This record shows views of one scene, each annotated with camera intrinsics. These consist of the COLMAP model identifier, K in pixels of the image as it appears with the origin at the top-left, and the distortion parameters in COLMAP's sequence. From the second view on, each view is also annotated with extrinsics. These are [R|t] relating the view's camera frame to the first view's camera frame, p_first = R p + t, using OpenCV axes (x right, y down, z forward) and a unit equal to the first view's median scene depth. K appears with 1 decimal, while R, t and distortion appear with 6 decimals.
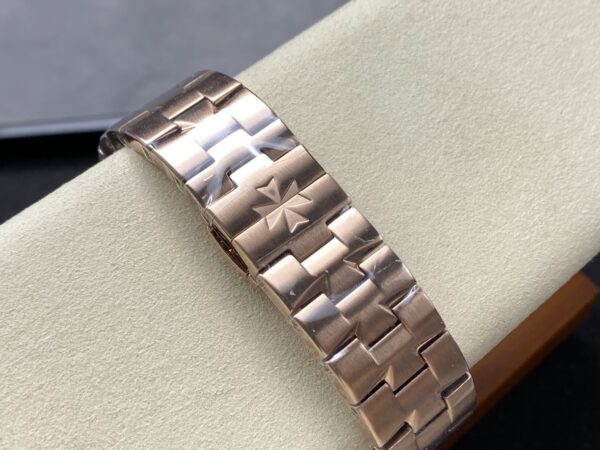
lens RADIAL K [[895.8, 0, 288.1], [0, 895.8, 224.2], [0, 0, 1]] dist [0.239317, -1.039140]
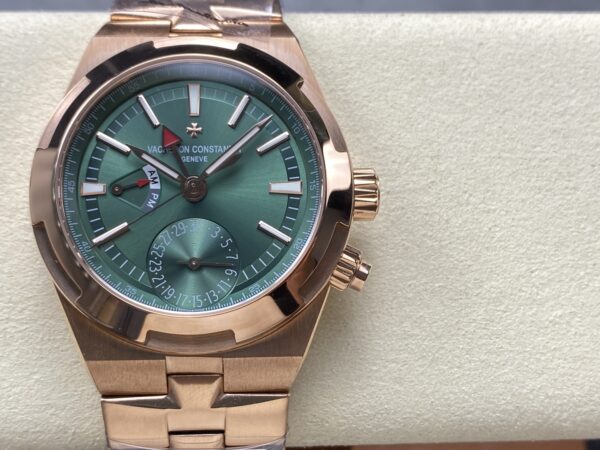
lens RADIAL K [[884.4, 0, 300.8], [0, 884.4, 217.4], [0, 0, 1]] dist [0.202285, -0.910605]
pose [[0.770103, 0.569188, -0.288038, 0.350707], [-0.551594, 0.820961, 0.147537, -0.168698], [0.320444, 0.045261, 0.946185, 0.216398]]
